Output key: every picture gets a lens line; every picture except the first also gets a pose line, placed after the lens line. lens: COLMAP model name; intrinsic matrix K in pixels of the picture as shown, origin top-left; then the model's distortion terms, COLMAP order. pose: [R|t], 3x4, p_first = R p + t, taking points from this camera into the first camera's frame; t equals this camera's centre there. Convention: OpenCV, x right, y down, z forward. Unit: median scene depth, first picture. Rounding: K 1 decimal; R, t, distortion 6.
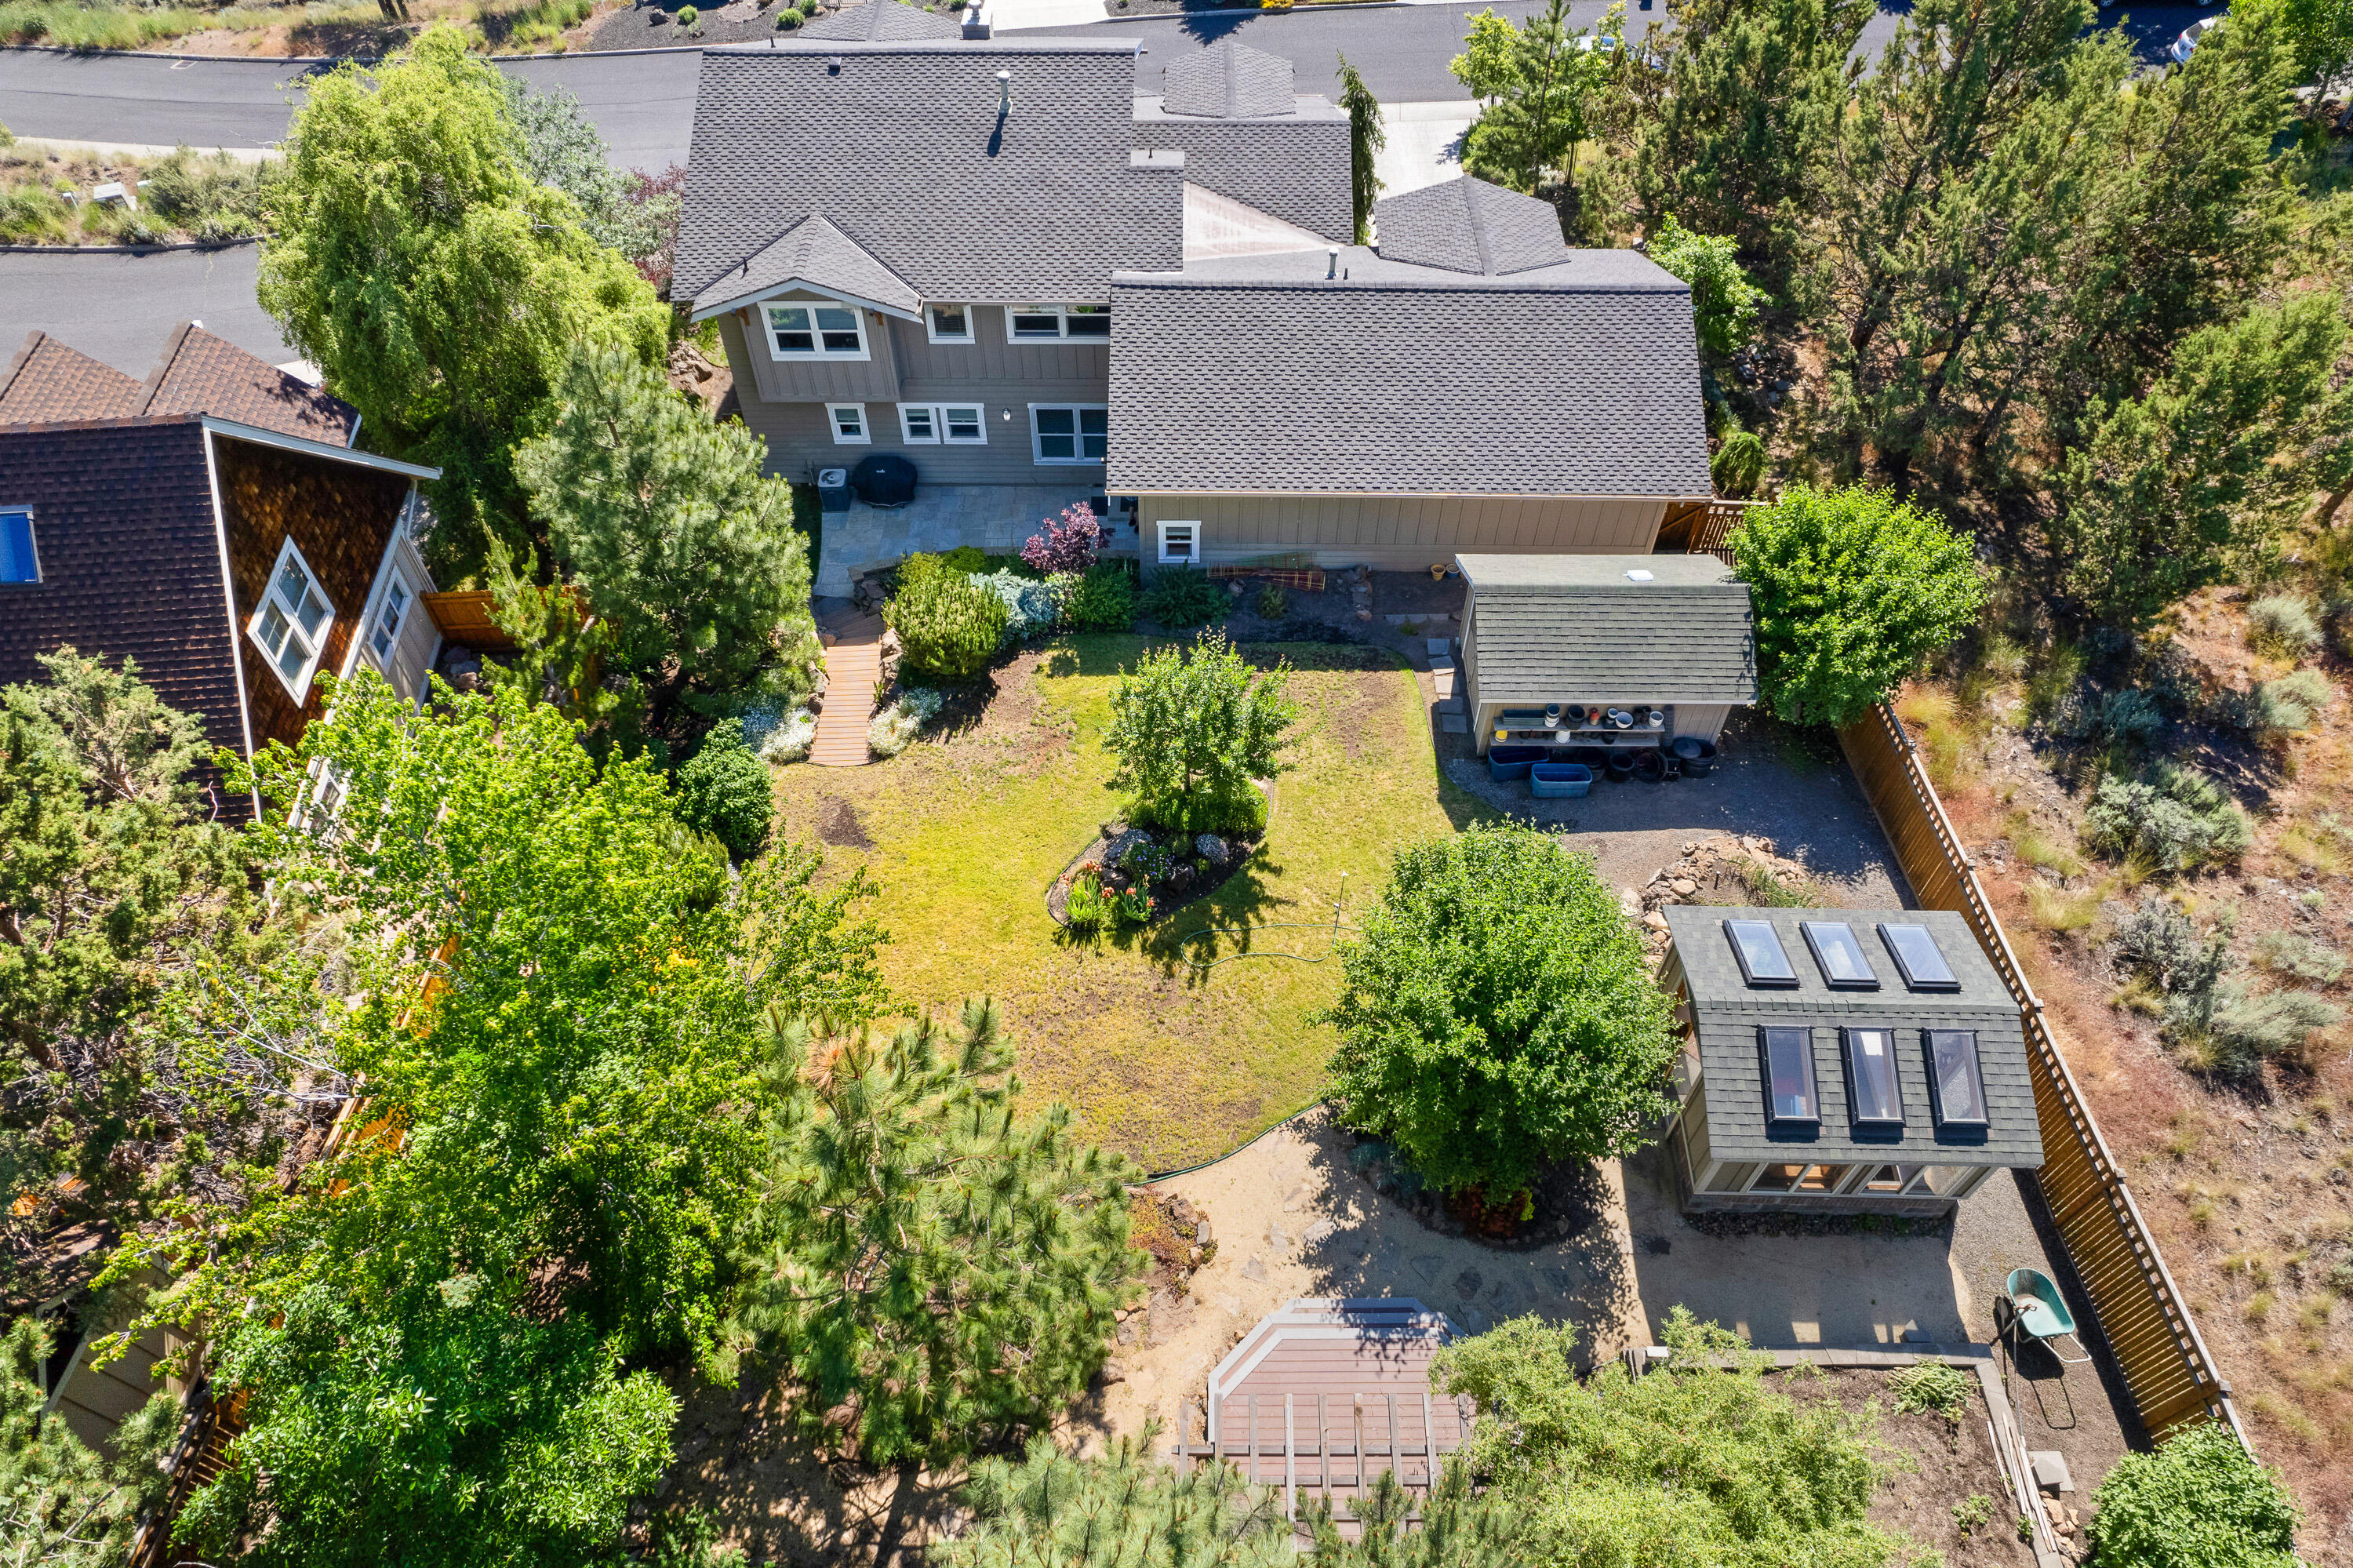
lens RADIAL K [[1496.2, 0, 1175.0], [0, 1496.2, 784.1], [0, 0, 1]] dist [-0.053743, 0.035998]
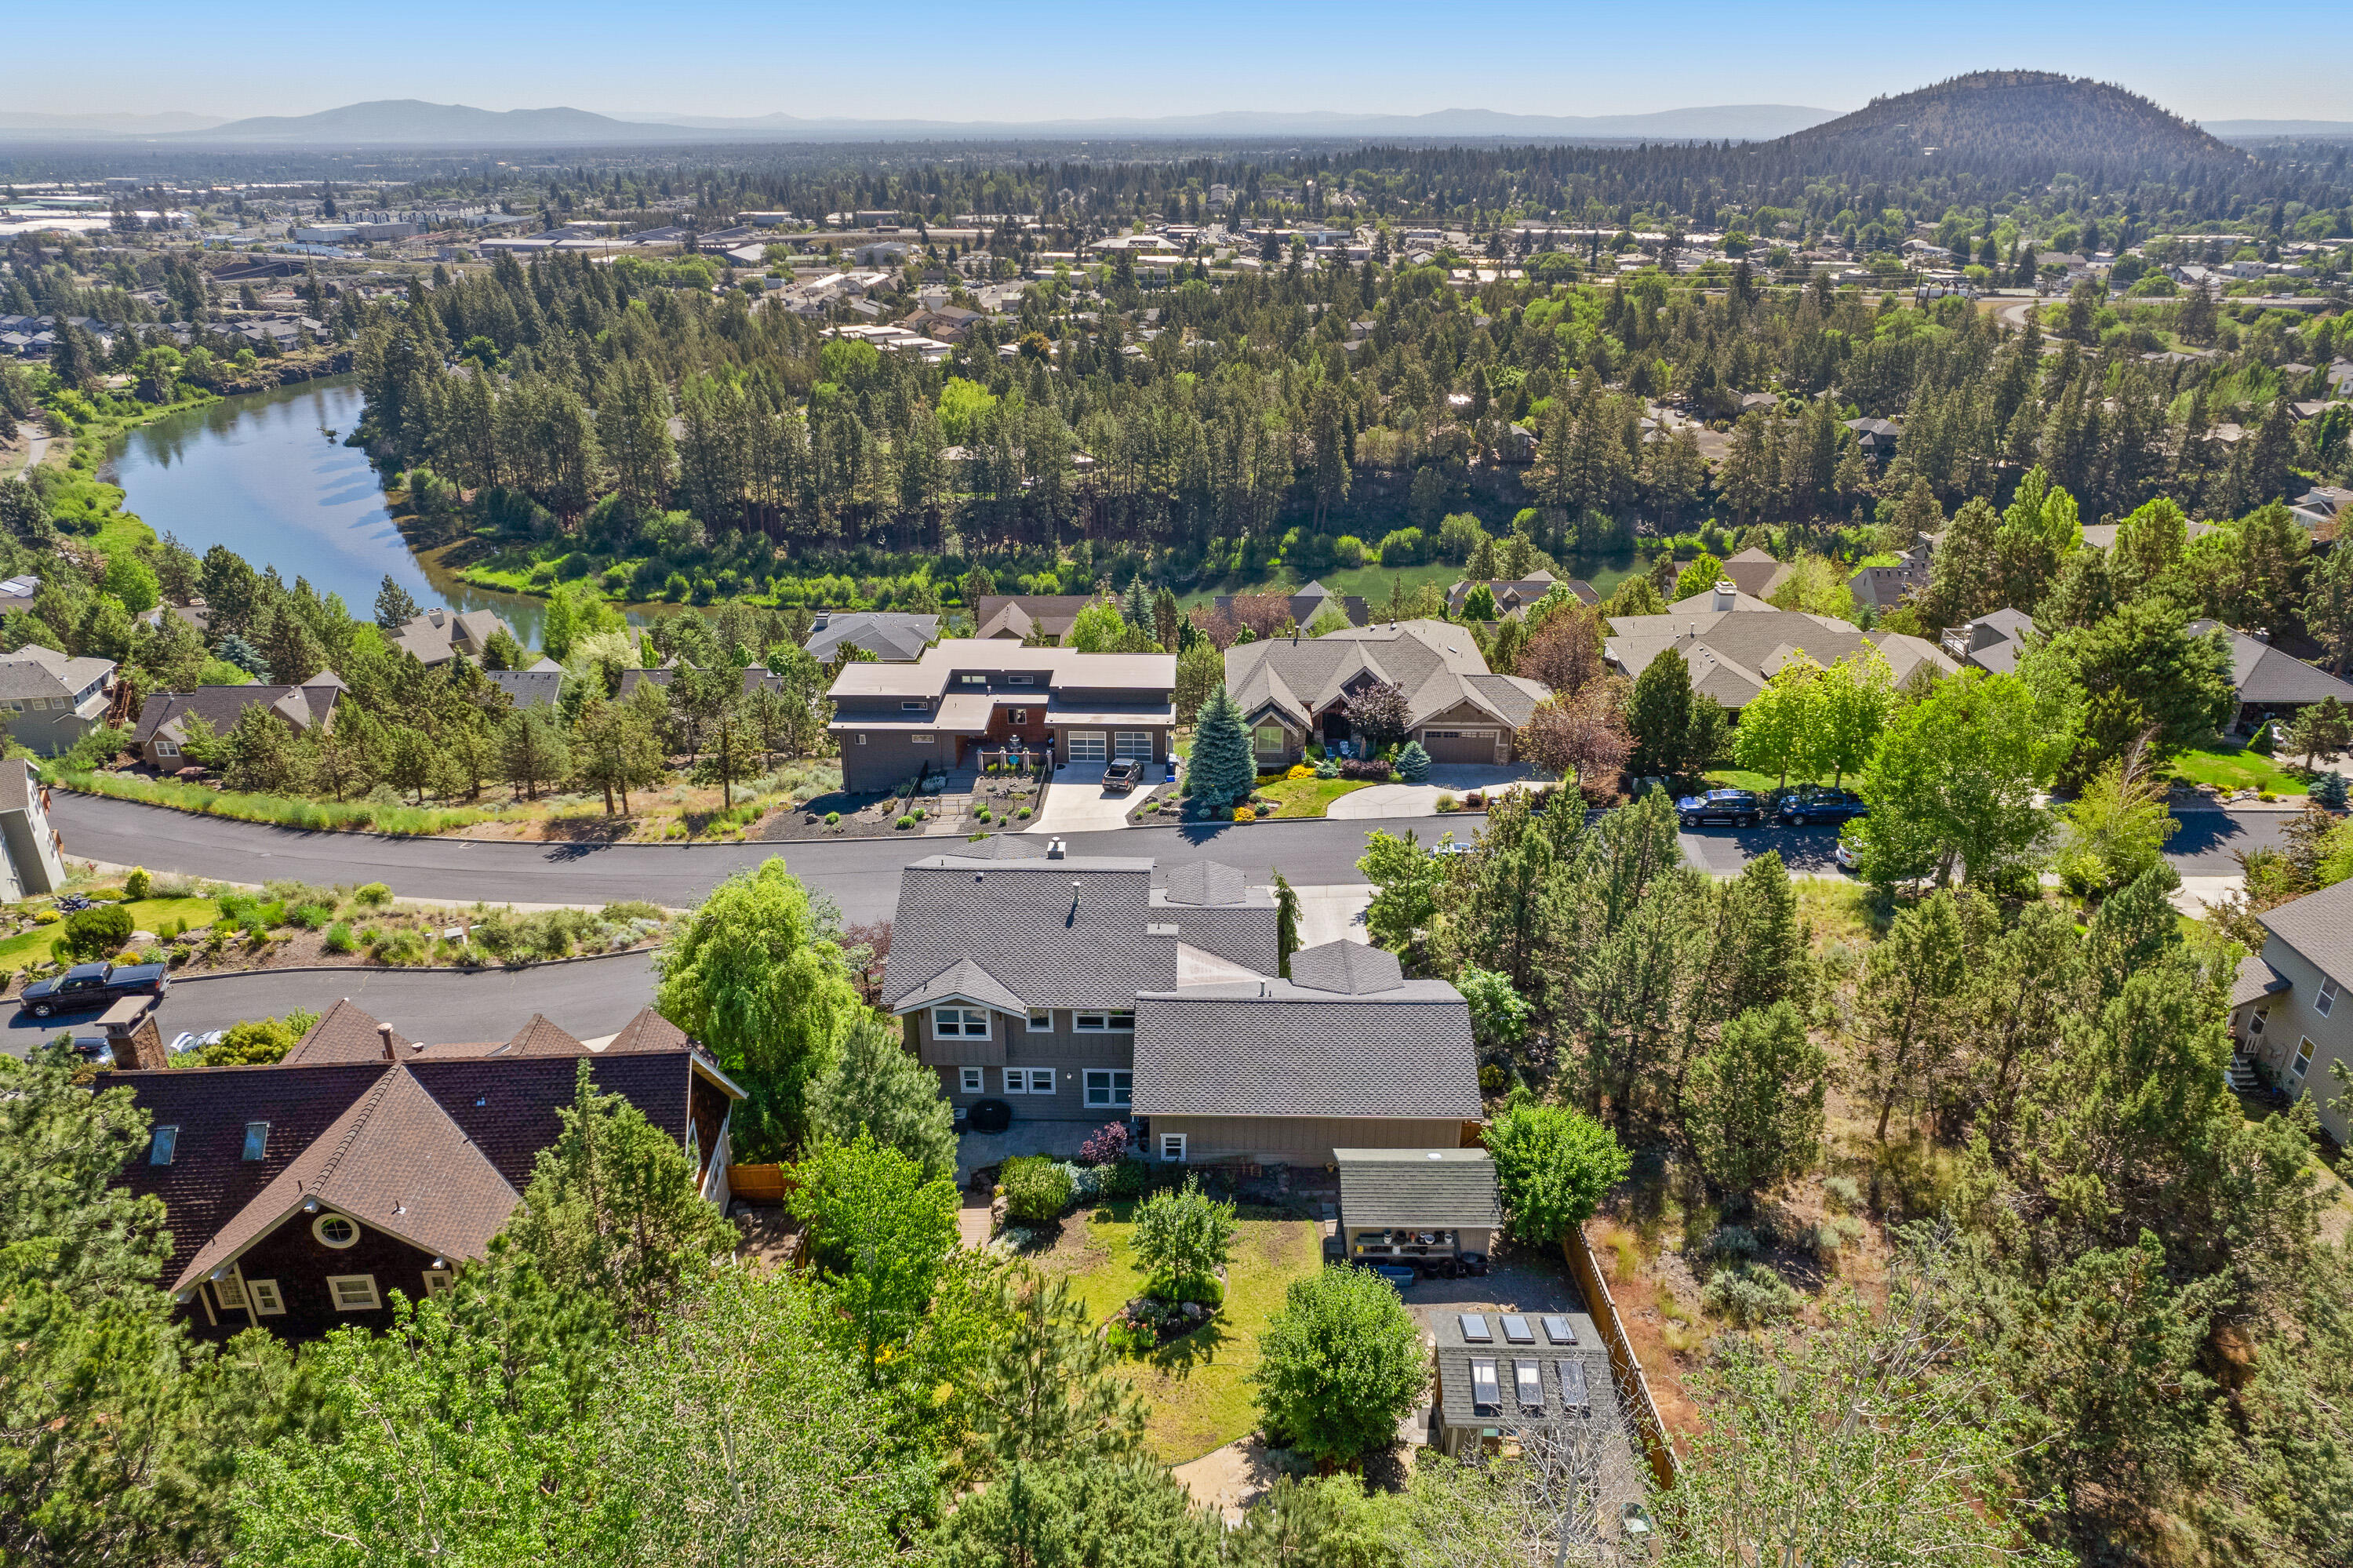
lens RADIAL K [[1496.2, 0, 1175.5], [0, 1496.2, 768.8], [0, 0, 1]] dist [-0.053743, 0.035998]
pose [[0.999983, 0.005604, -0.001461, 0.005149], [-0.005636, 0.883603, -0.468203, 0.261572], [-0.001333, 0.468204, 0.883620, -0.716637]]
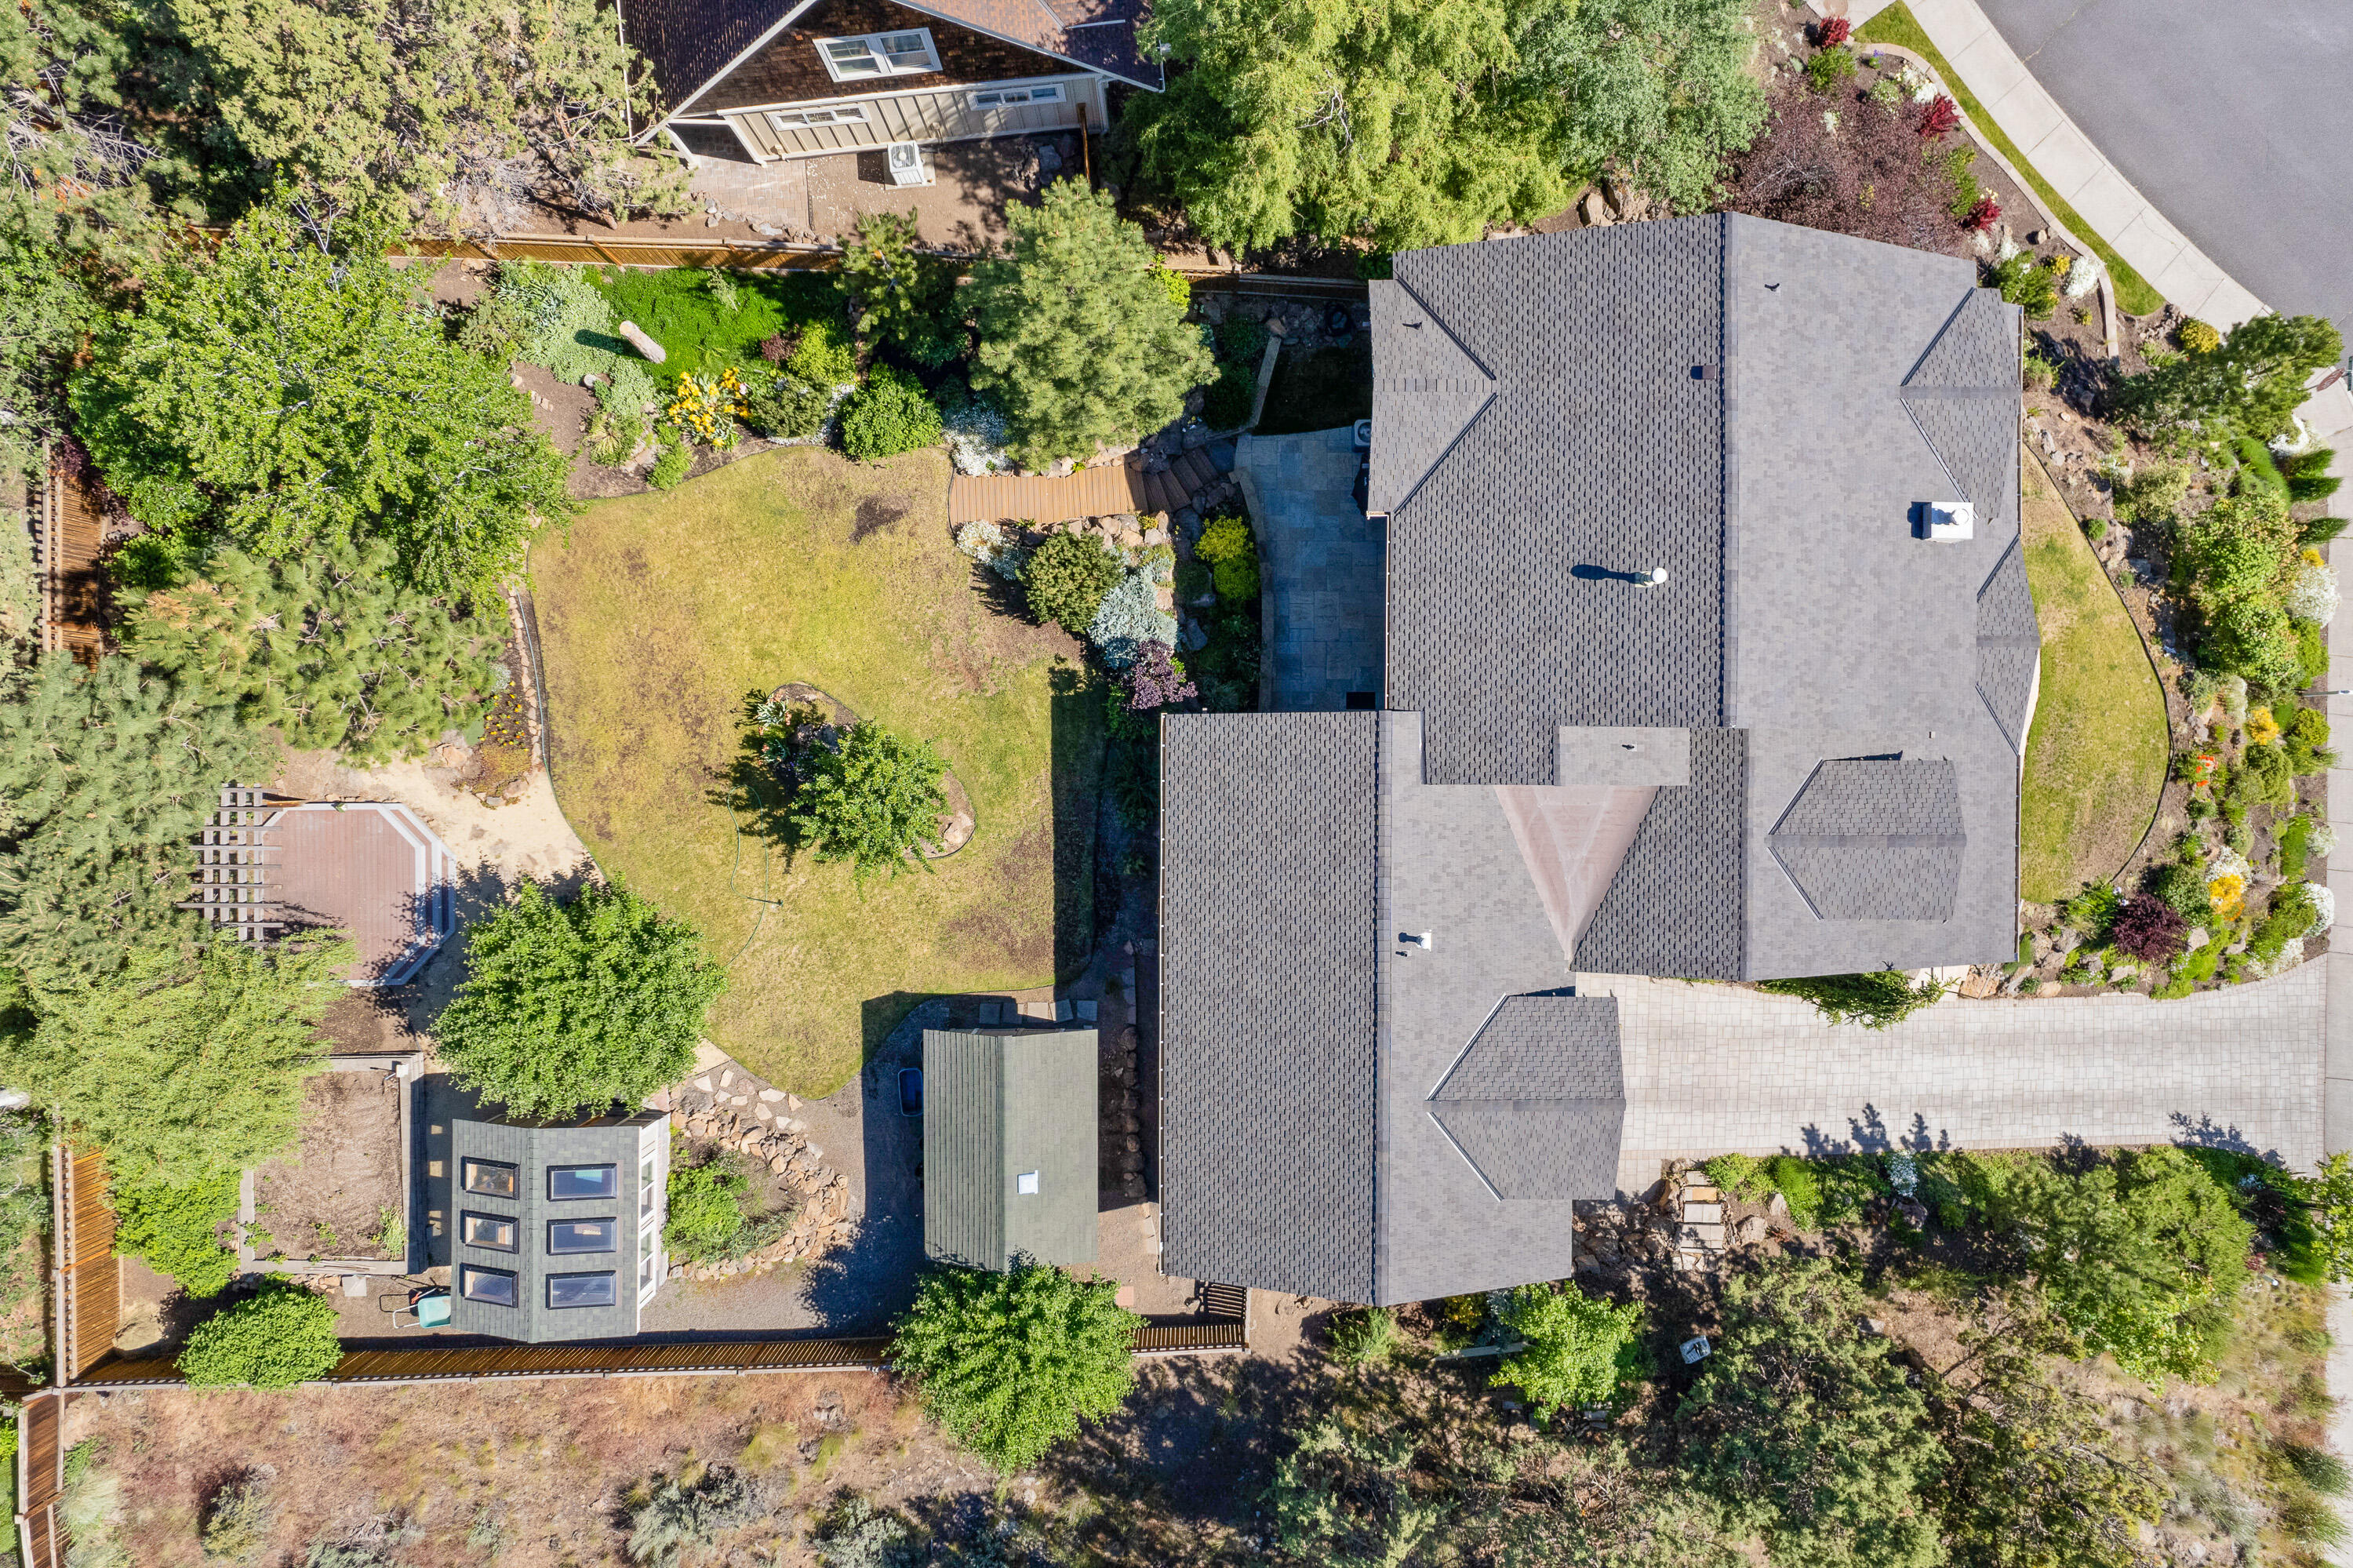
lens RADIAL K [[1496.2, 0, 1155.4], [0, 1496.2, 785.3], [0, 0, 1]] dist [-0.053743, 0.035998]
pose [[0.007730, 0.999933, 0.008626, -0.004127], [-0.774612, 0.000532, 0.632436, -0.874574], [0.632389, -0.011571, 0.774564, 0.159892]]
